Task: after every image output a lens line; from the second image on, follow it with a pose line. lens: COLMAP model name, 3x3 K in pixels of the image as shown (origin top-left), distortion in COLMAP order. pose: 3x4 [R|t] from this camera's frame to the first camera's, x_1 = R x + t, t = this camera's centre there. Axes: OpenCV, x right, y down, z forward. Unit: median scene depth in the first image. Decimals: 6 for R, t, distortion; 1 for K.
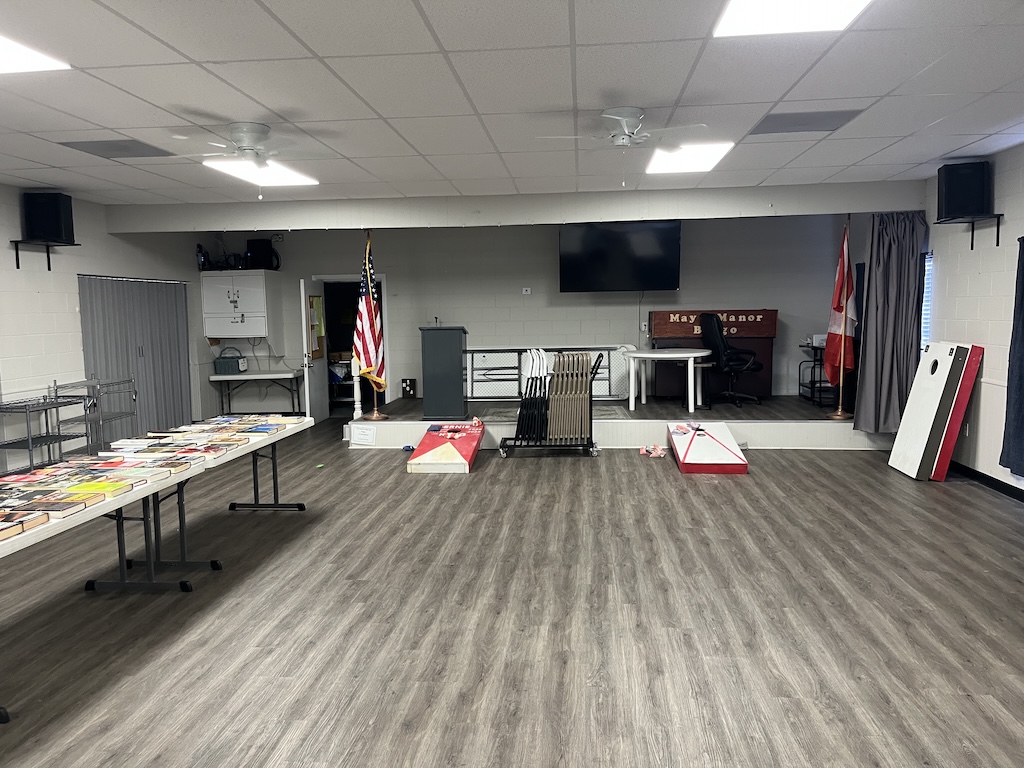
lens RADIAL K [[776.0, 0, 508.1], [0, 776.0, 387.4], [0, 0, 1]] dist [0.079967, -0.117856]
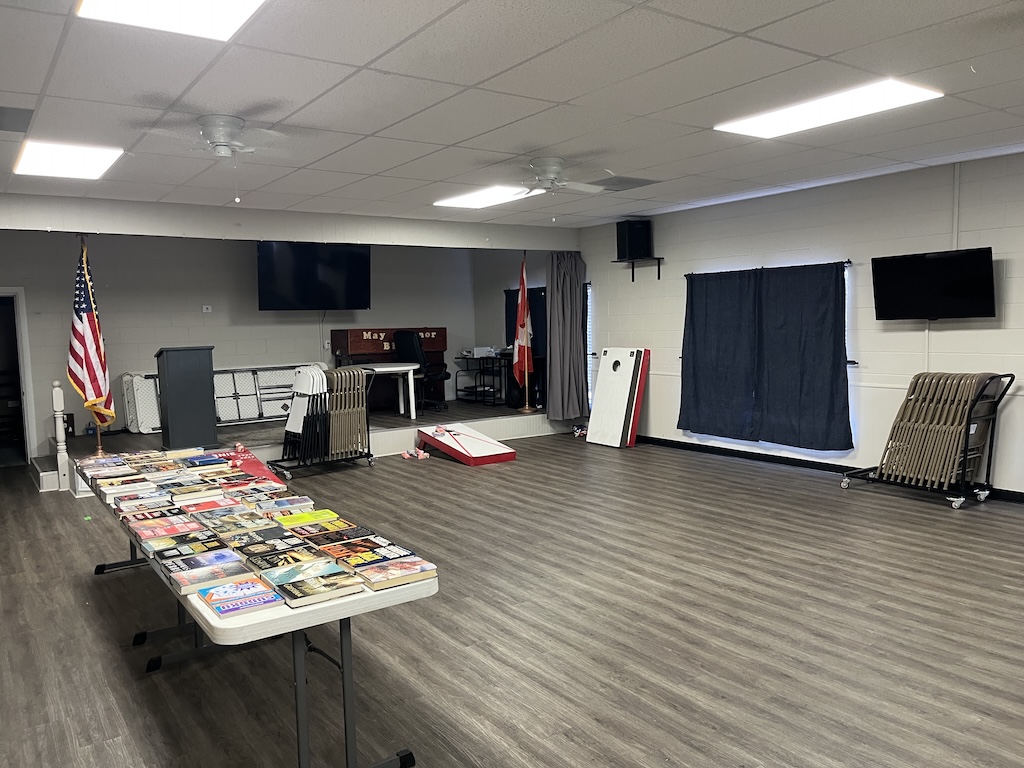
lens RADIAL K [[776.0, 0, 508.1], [0, 776.0, 387.4], [0, 0, 1]] dist [0.079967, -0.117856]
pose [[0.756891, -0.058625, 0.650906, -0.514883], [0.078810, 0.996888, -0.001857, -0.000600], [-0.648772, 0.052704, 0.759156, 0.094801]]
